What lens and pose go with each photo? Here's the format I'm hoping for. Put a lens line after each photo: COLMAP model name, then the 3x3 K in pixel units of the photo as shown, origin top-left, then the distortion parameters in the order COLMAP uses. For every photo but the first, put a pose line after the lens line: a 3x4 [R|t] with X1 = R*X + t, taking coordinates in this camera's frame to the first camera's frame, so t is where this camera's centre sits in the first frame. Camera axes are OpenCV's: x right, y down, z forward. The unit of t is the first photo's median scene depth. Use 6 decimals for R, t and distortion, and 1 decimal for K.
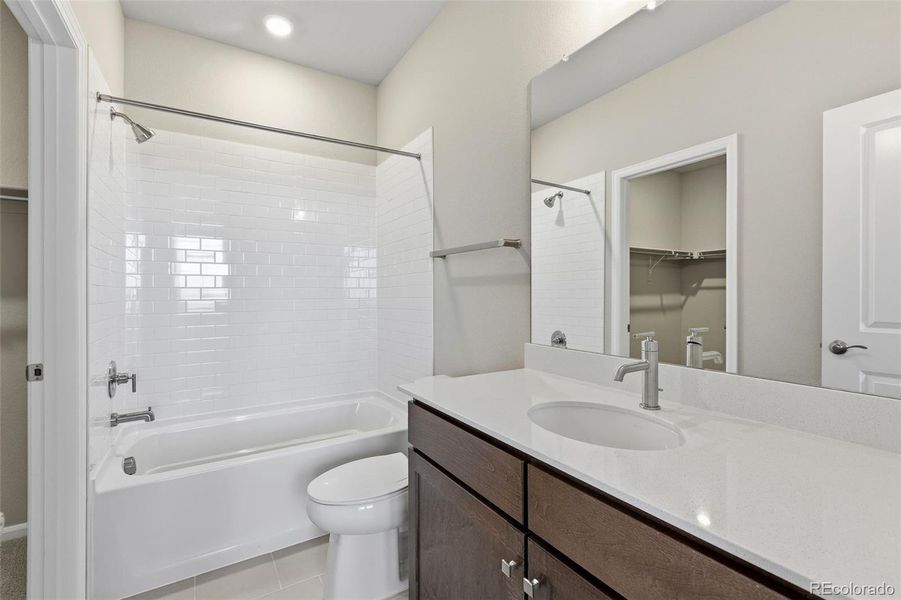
lens RADIAL K [[404.3, 0, 451.1], [0, 404.3, 298.9], [0, 0, 1]] dist [0.022648, -0.000145]
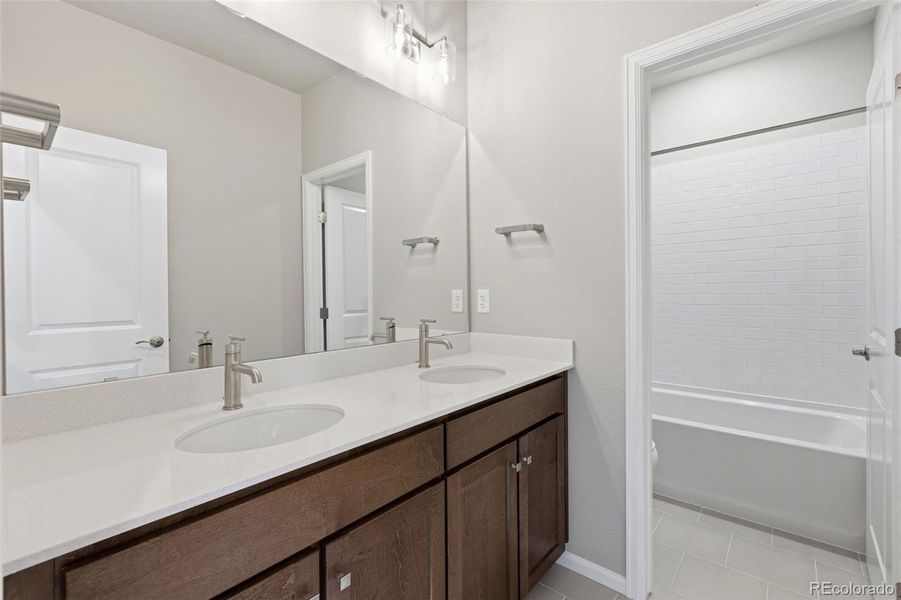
lens RADIAL K [[398.4, 0, 450.5], [0, 398.4, 300.0], [0, 0, 1]] dist [-0.000915, -0.000088]
pose [[-0.300986, -0.011107, 0.953564, -0.694061], [0.002666, 0.999918, 0.012488, -0.007436], [-0.953625, 0.006301, -0.300932, 0.908511]]
